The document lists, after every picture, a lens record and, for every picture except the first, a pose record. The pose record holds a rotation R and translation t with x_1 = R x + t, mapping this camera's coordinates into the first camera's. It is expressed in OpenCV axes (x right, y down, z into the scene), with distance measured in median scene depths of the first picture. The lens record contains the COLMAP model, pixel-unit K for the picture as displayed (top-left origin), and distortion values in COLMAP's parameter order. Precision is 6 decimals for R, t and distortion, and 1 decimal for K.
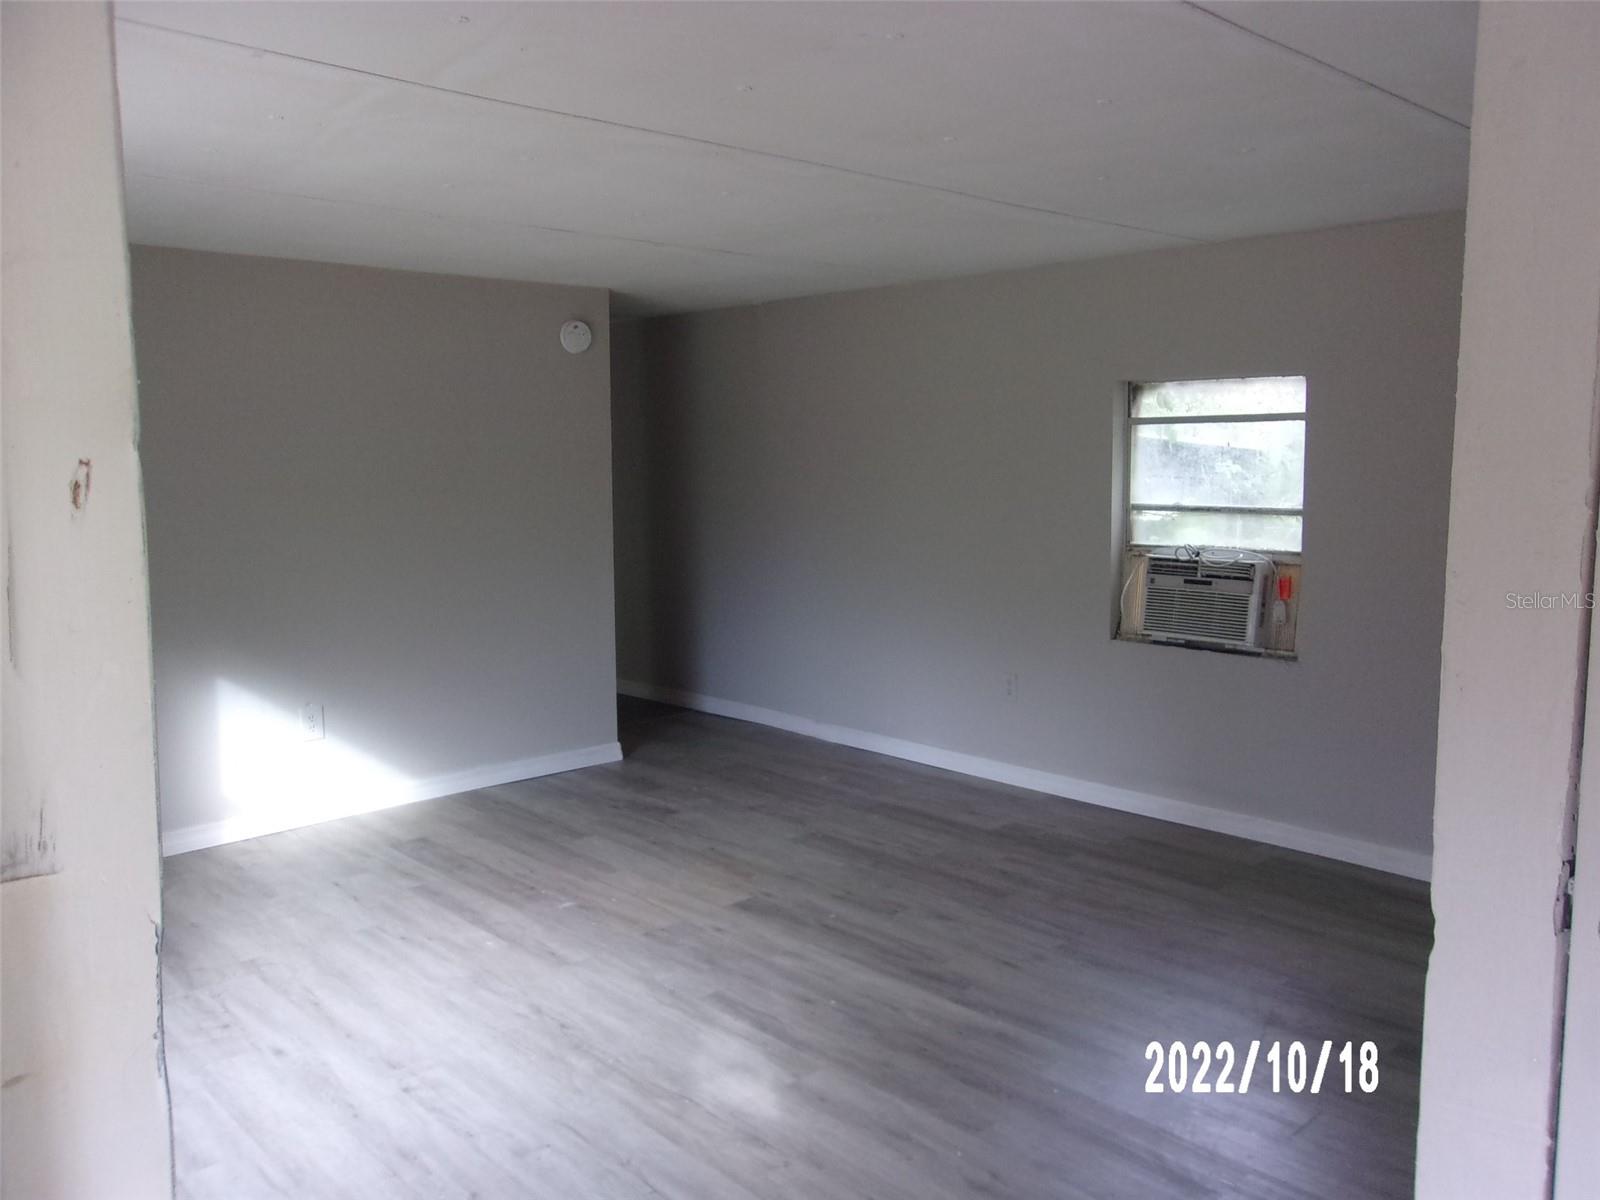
lens RADIAL K [[1263.8, 0, 812.4], [0, 1263.8, 590.2], [0, 0, 1]] dist [-0.015002, 0.037455]
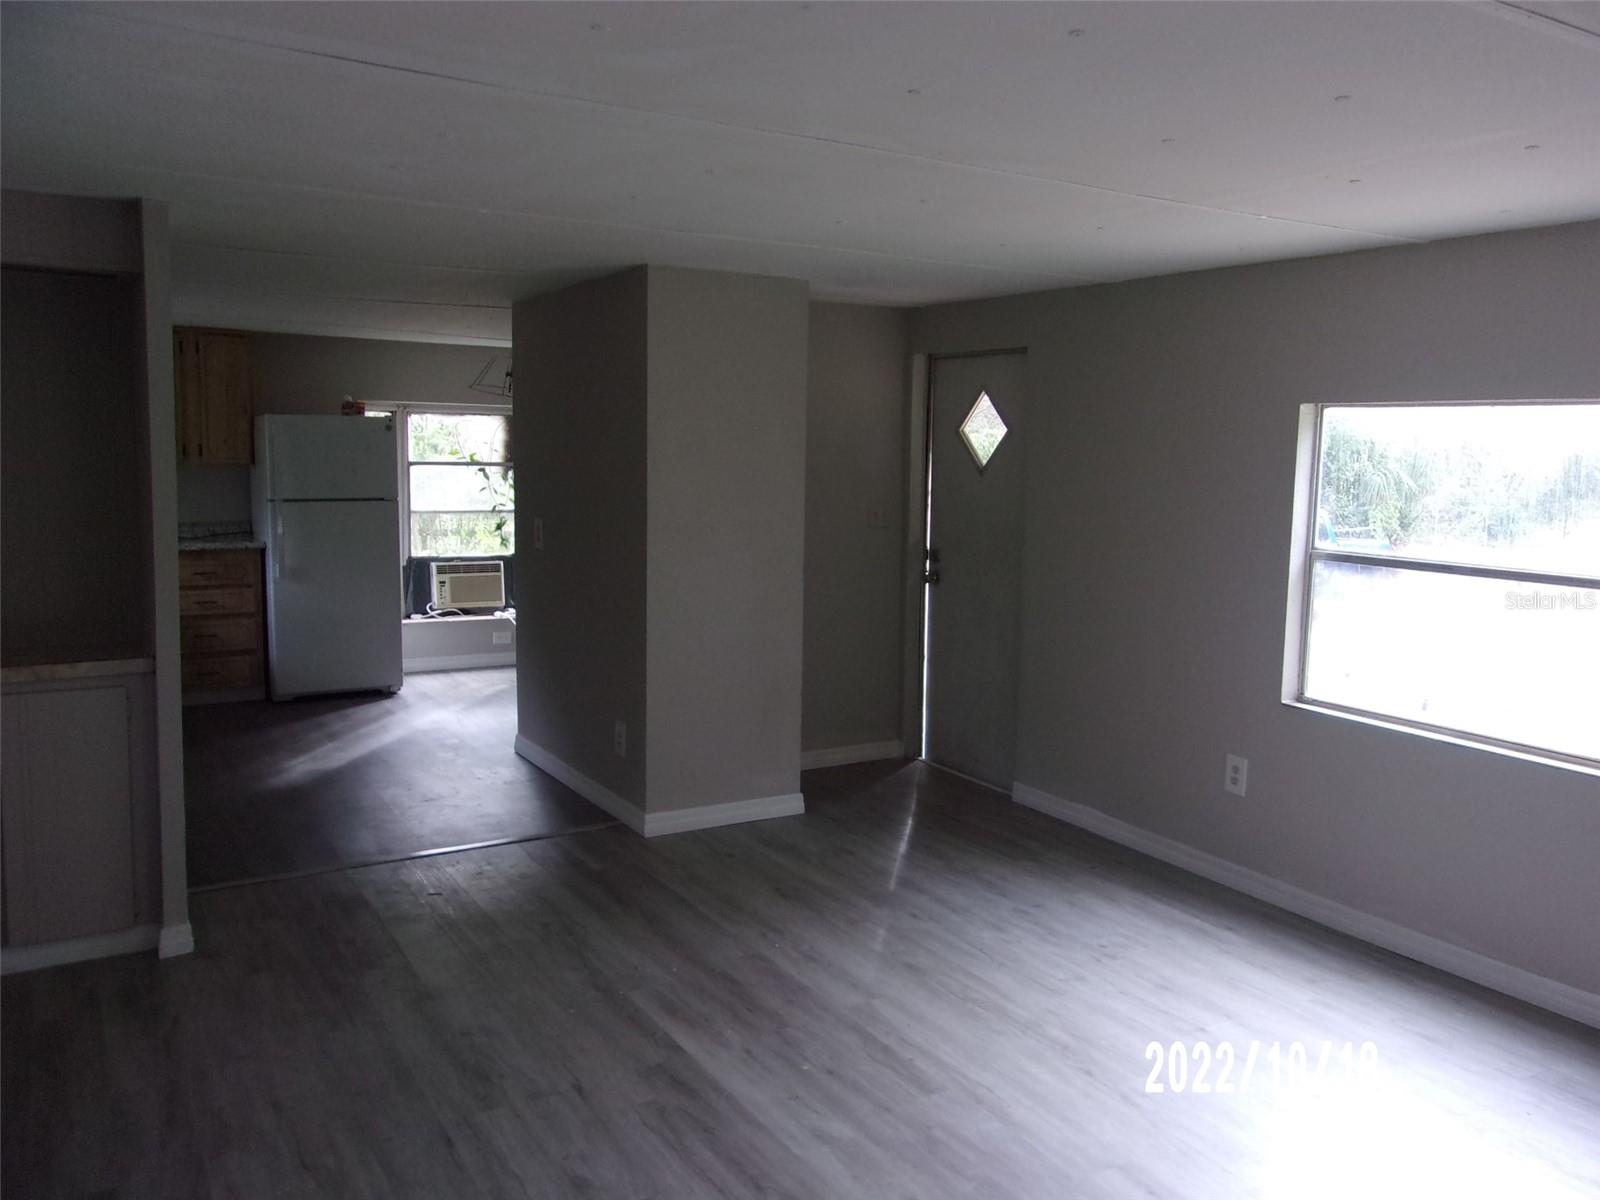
lens RADIAL K [[1263.8, 0, 803.8], [0, 1263.8, 598.6], [0, 0, 1]] dist [-0.015002, 0.037455]
pose [[-0.976348, -0.027636, 0.214433, -0.150545], [0.022496, 0.973429, 0.227882, -0.197987], [-0.215033, 0.227316, -0.949783, 1.564124]]
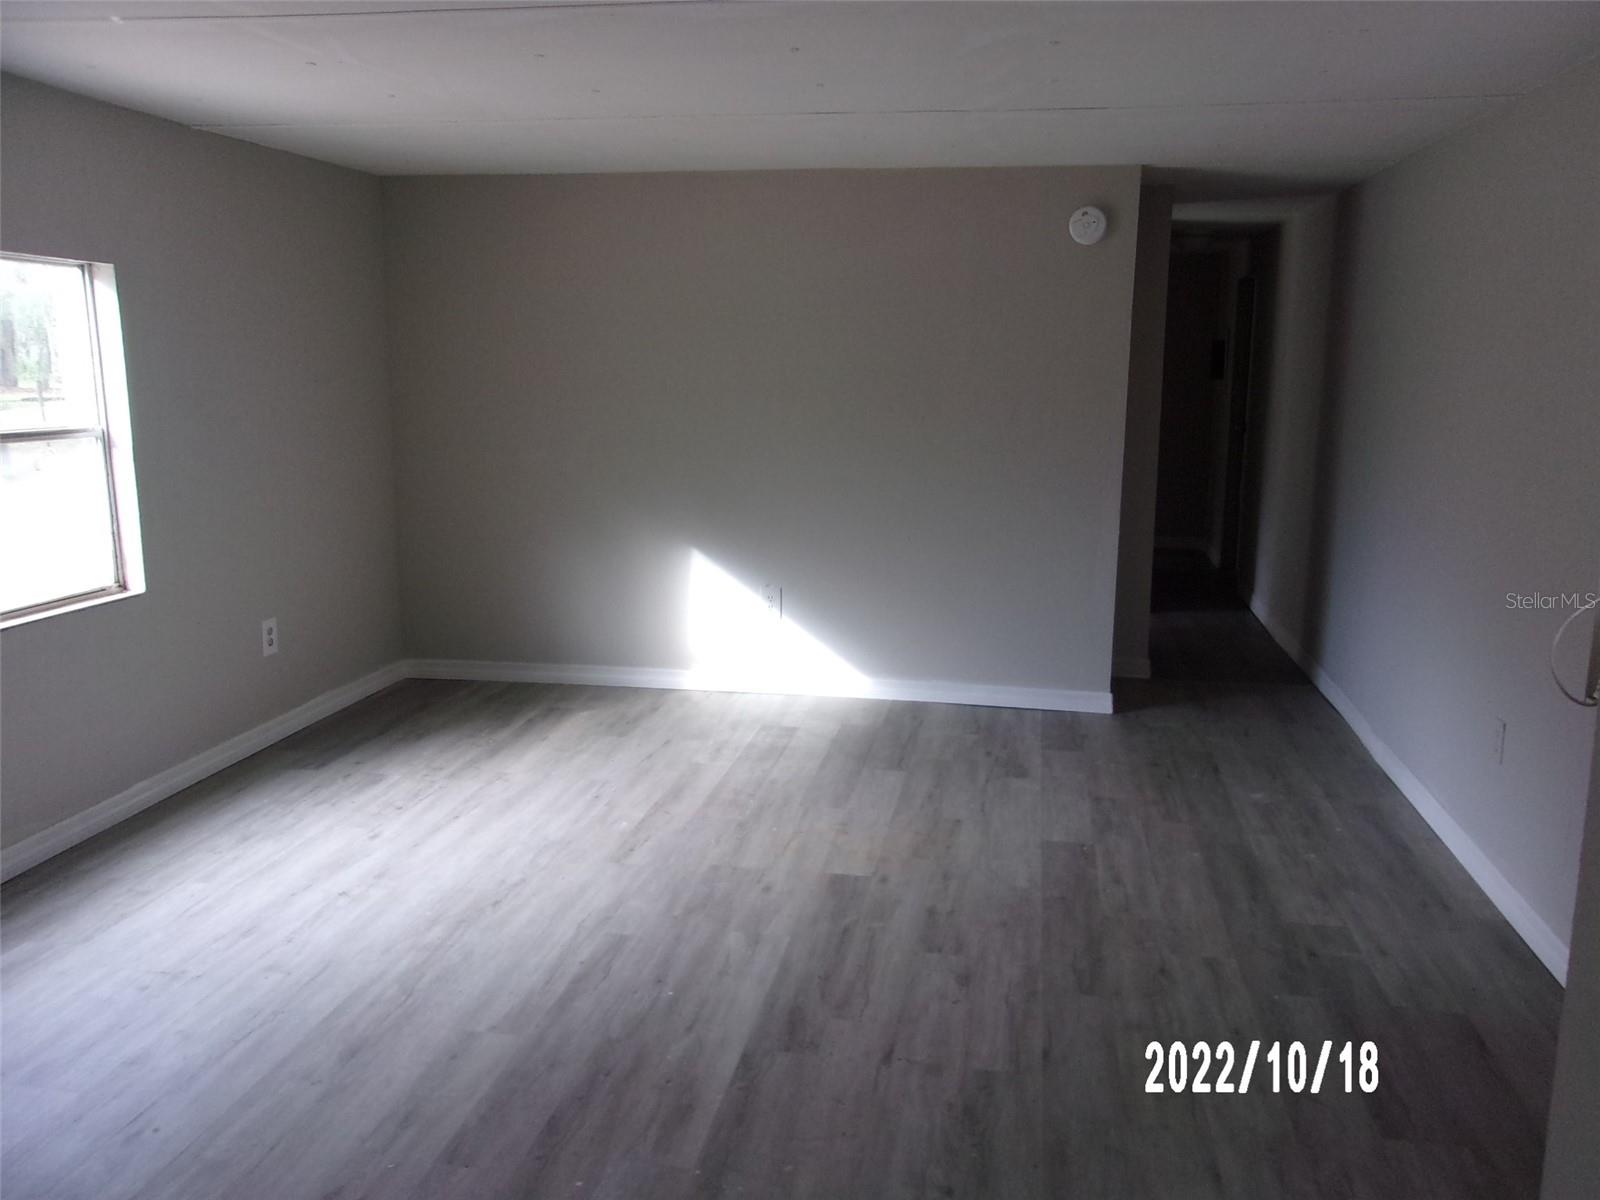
lens RADIAL K [[1263.8, 0, 829.8], [0, 1263.8, 594.1], [0, 0, 1]] dist [-0.015002, 0.037455]
pose [[0.605507, 0.167644, -0.777983, 0.619114], [-0.107215, 0.985833, 0.128986, -0.062039], [0.788585, 0.005309, 0.614903, 0.470972]]
